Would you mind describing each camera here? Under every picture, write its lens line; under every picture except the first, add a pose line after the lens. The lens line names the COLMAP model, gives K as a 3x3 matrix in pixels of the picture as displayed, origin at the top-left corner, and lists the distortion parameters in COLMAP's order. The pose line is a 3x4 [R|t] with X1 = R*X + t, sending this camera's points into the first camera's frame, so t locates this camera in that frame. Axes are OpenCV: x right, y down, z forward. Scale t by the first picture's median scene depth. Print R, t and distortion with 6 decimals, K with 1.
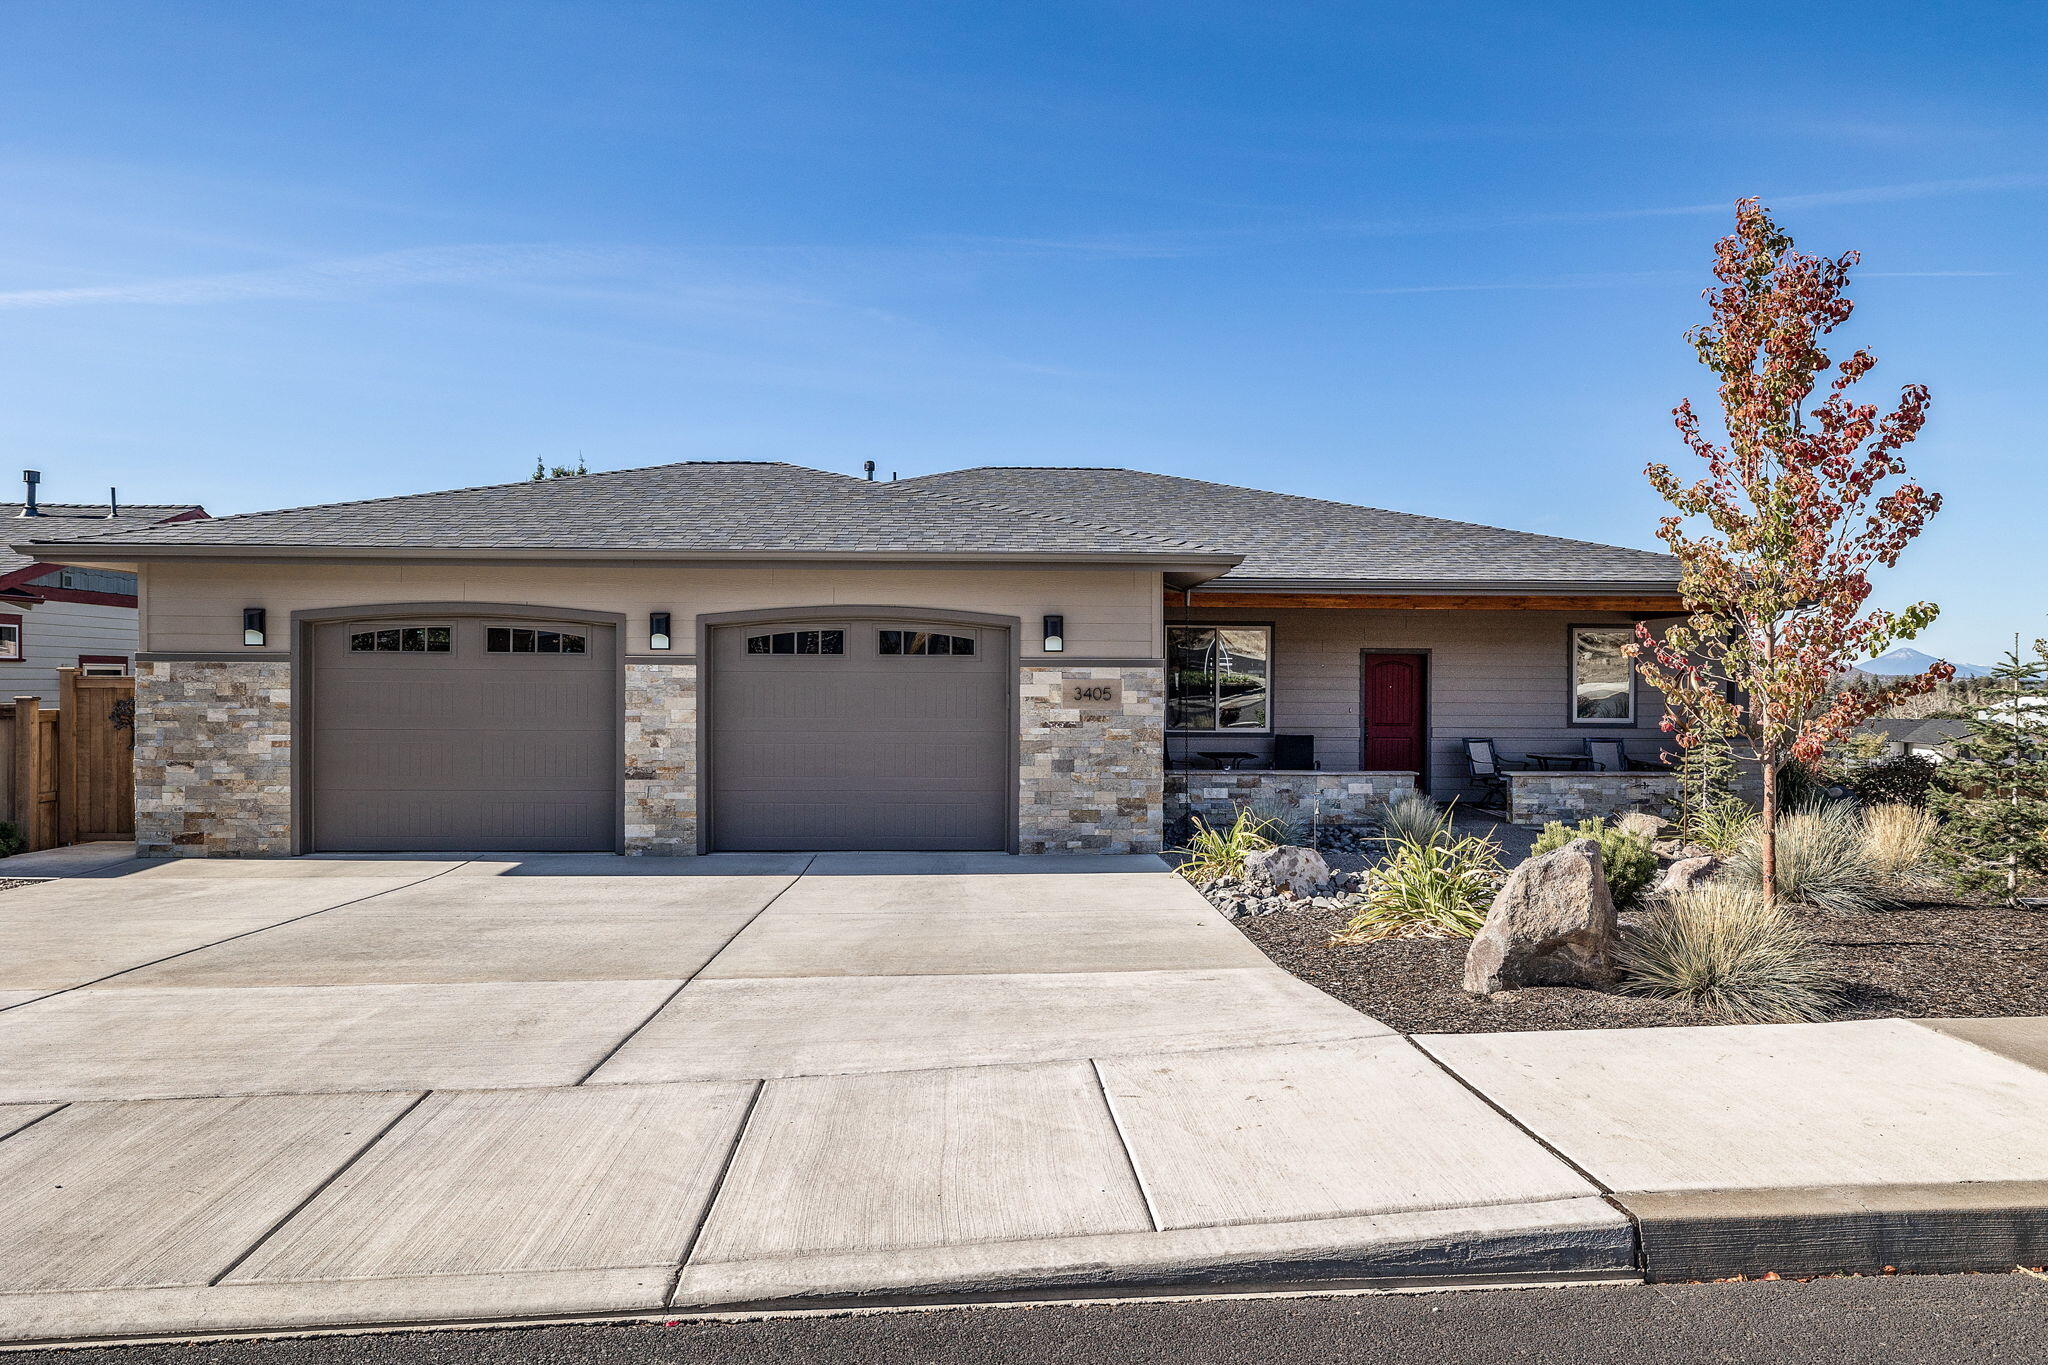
lens RADIAL K [[1285.2, 0, 1024.0], [0, 1285.2, 682.5], [0, 0, 1]] dist [0.001883, -0.000578]
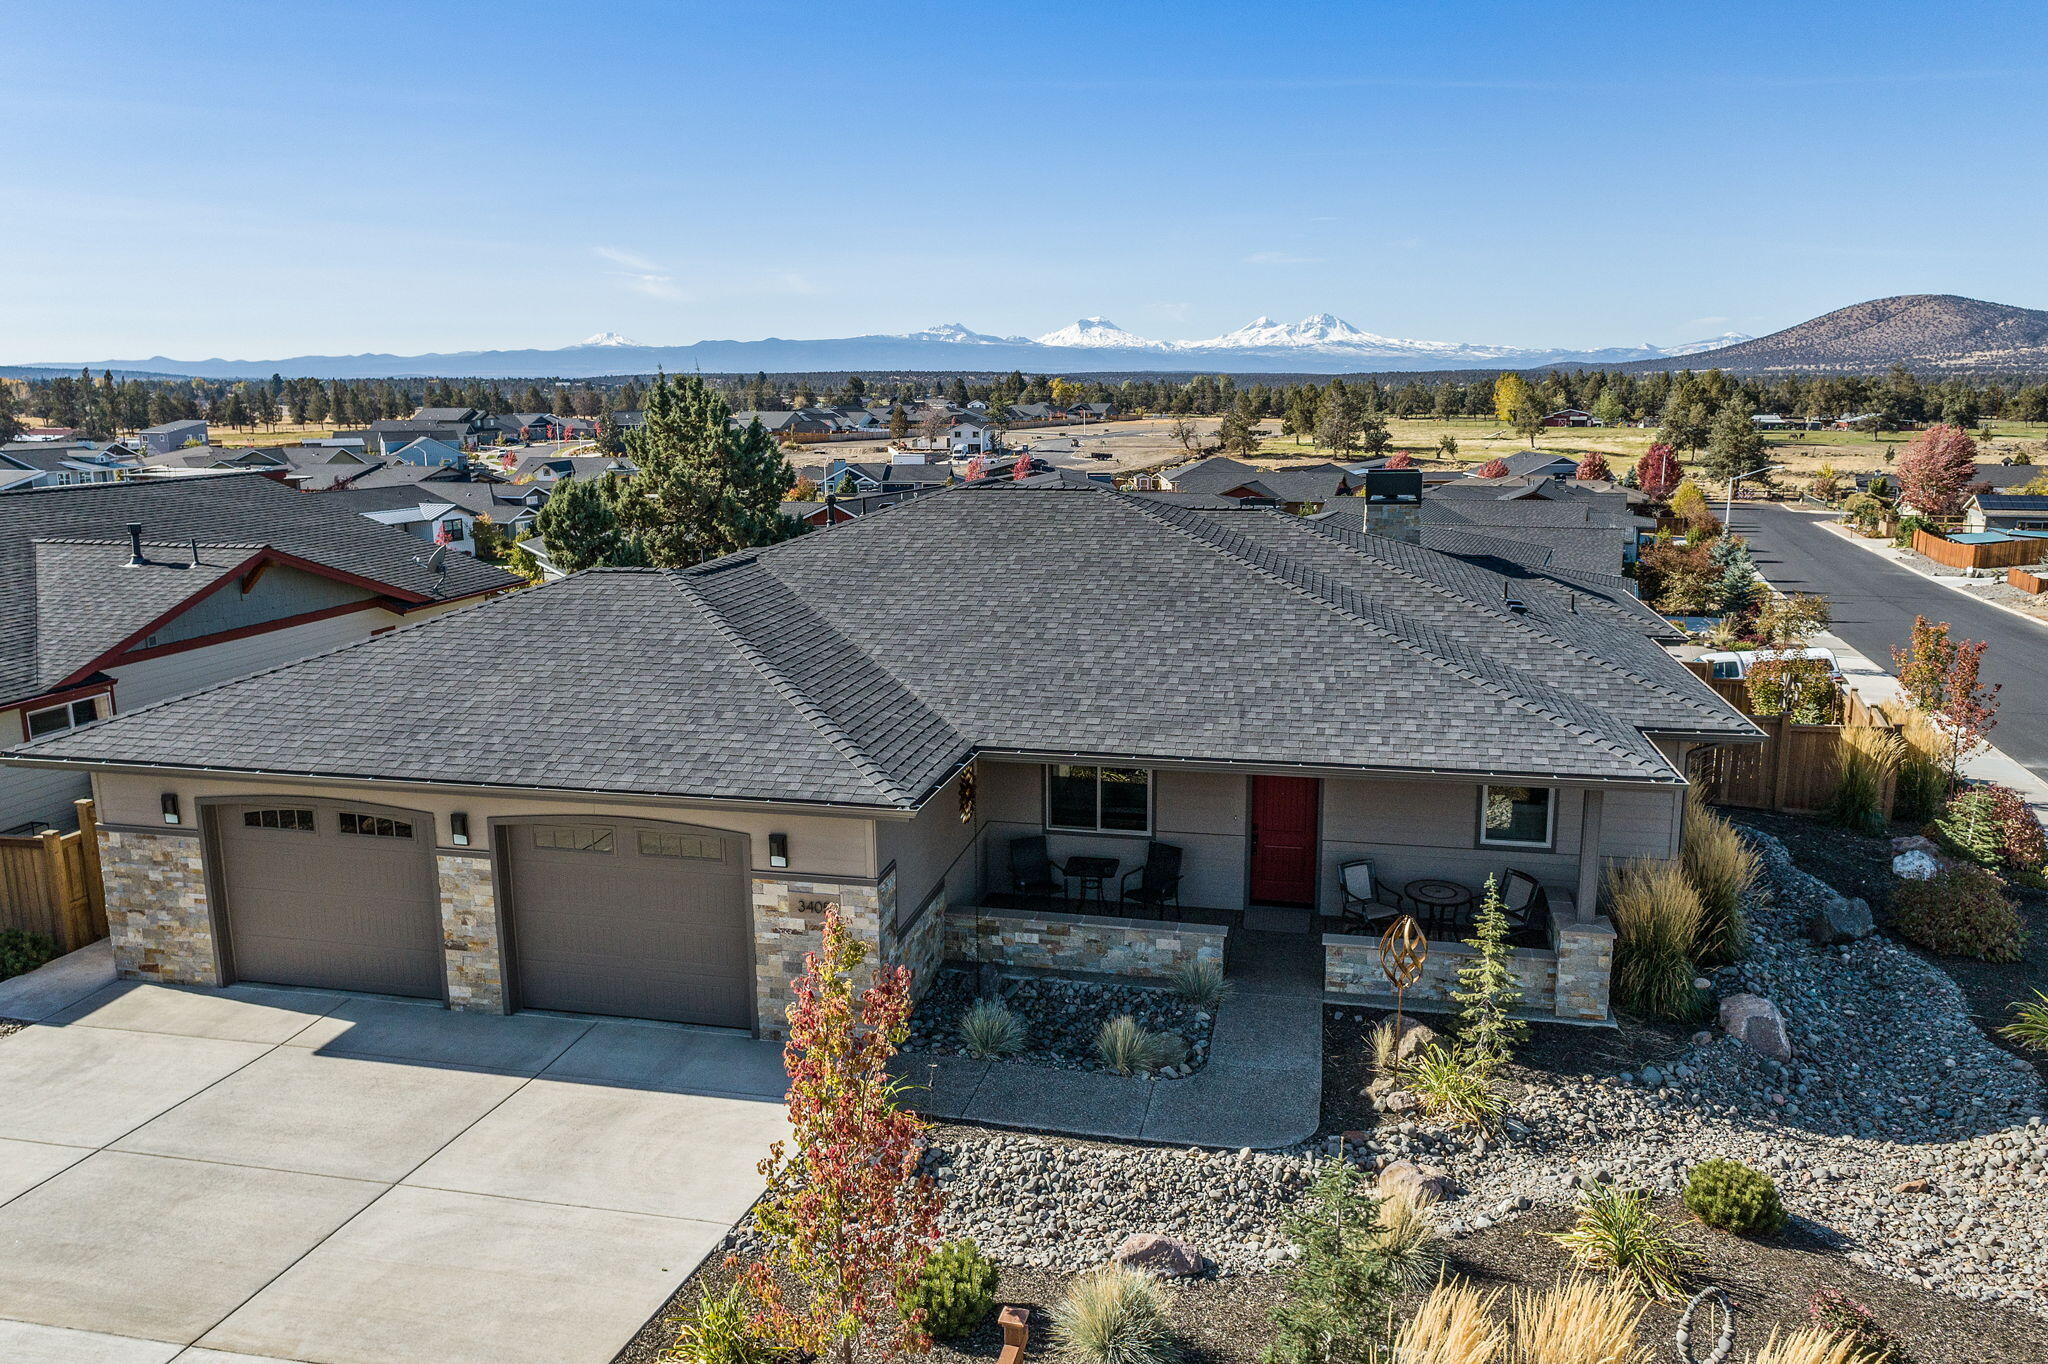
lens RADIAL K [[1419.6, 0, 1031.2], [0, 1419.6, 709.4], [0, 0, 1]] dist [0.001576, 0.008432]
pose [[0.963739, 0.050444, -0.262037, 0.535564], [0.008721, 0.975492, 0.219864, -0.417163], [0.266706, -0.214176, 0.939679, -0.042136]]
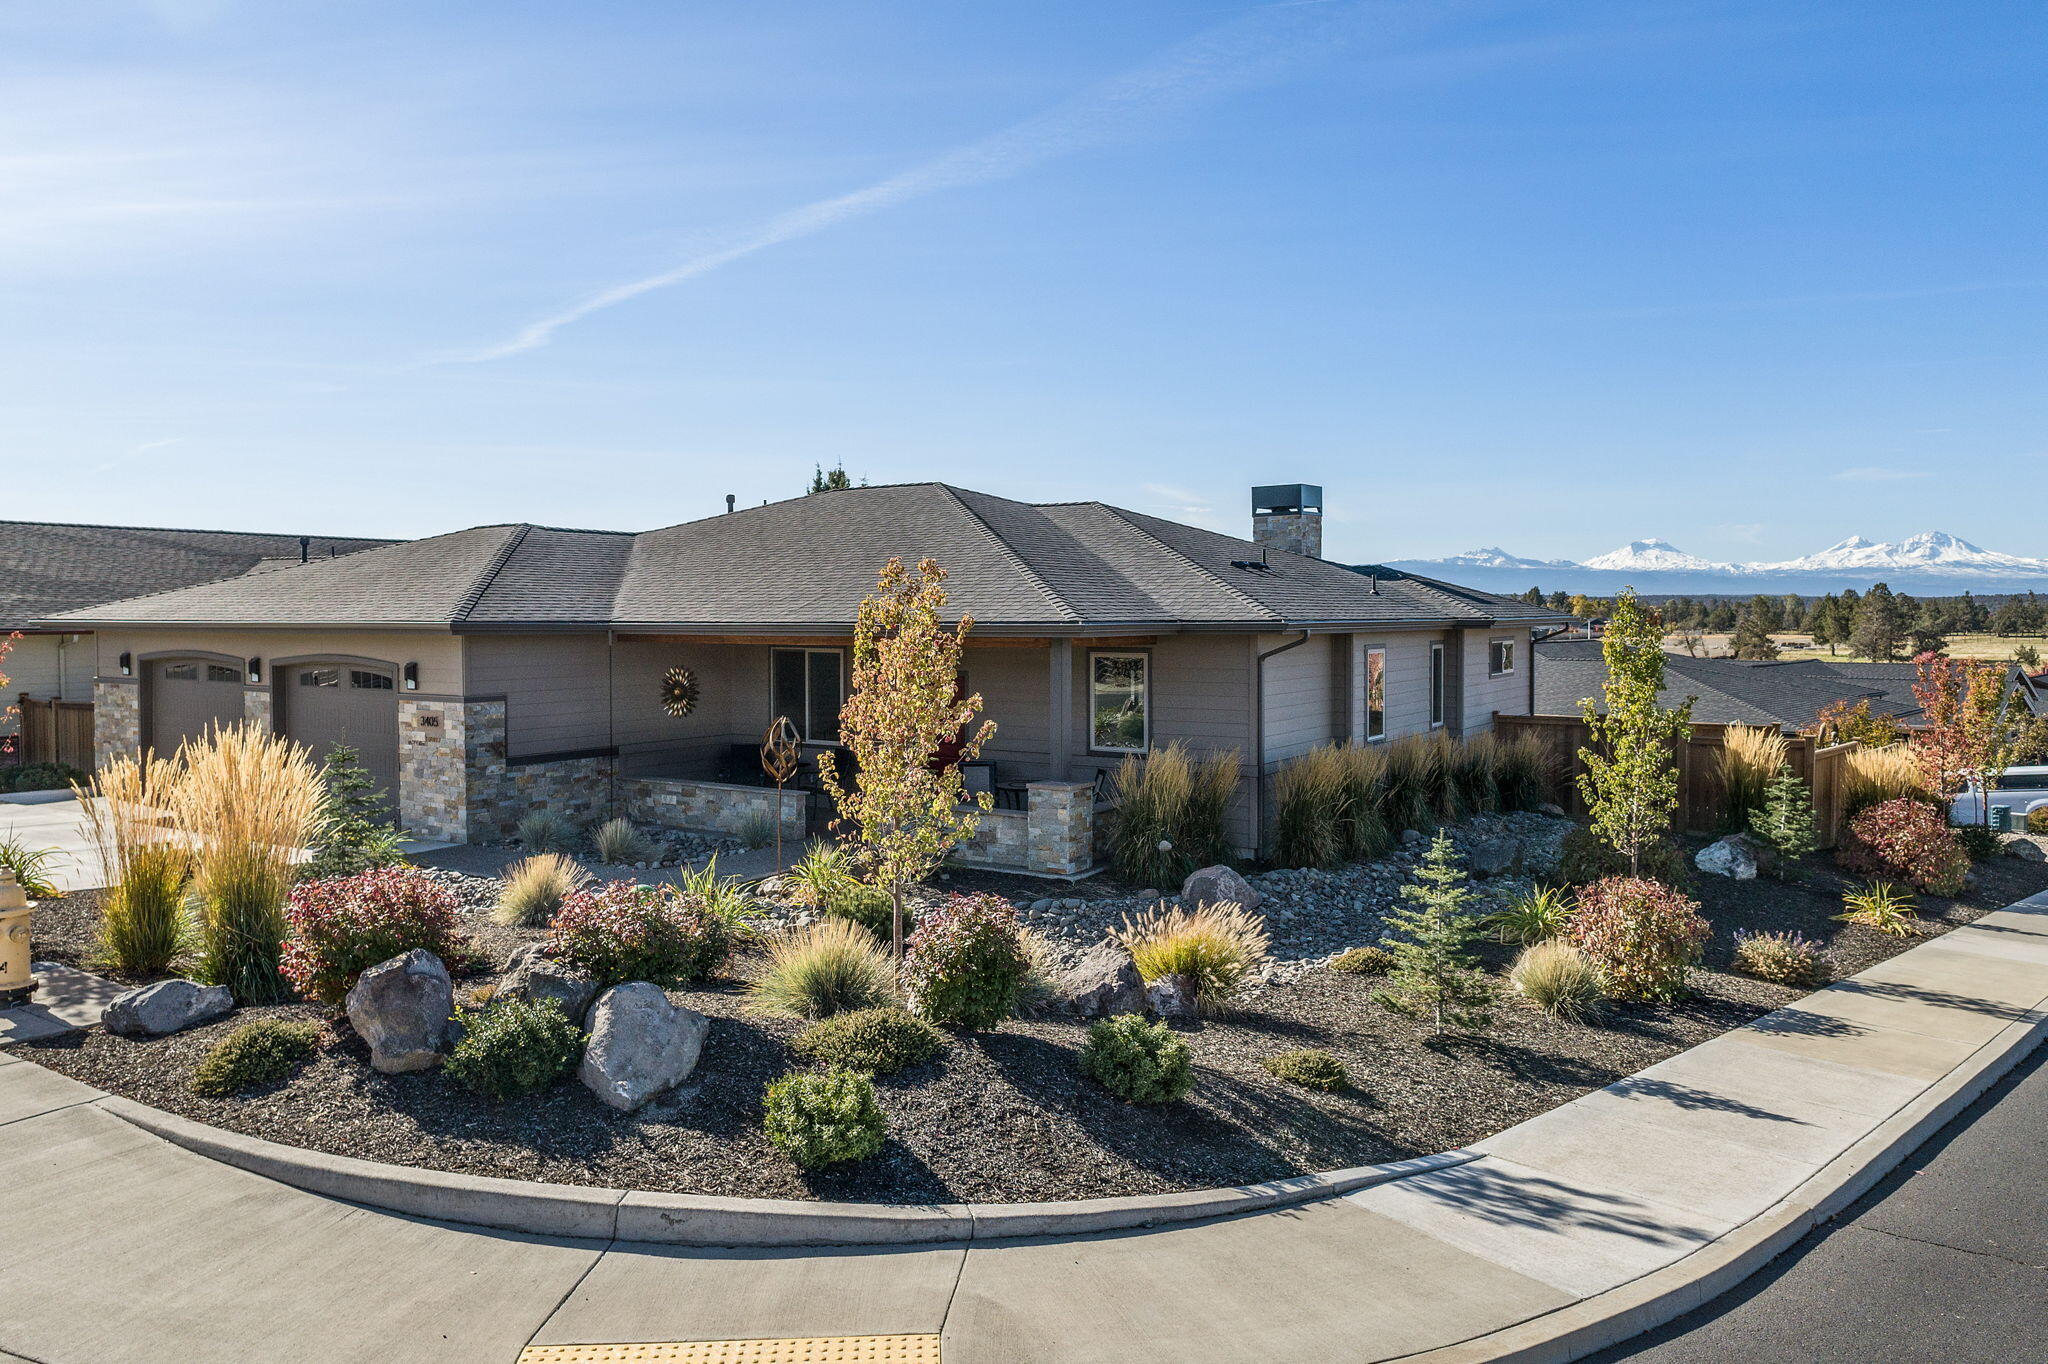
lens RADIAL K [[1447.1, 0, 1033.0], [0, 1447.1, 667.3], [0, 0, 1]] dist [0.000446, 0.008682]
pose [[0.808647, 0.017597, -0.588031, 1.452692], [0.003884, 0.999371, 0.035248, -0.098318], [0.588281, -0.030788, 0.808070, 0.149645]]
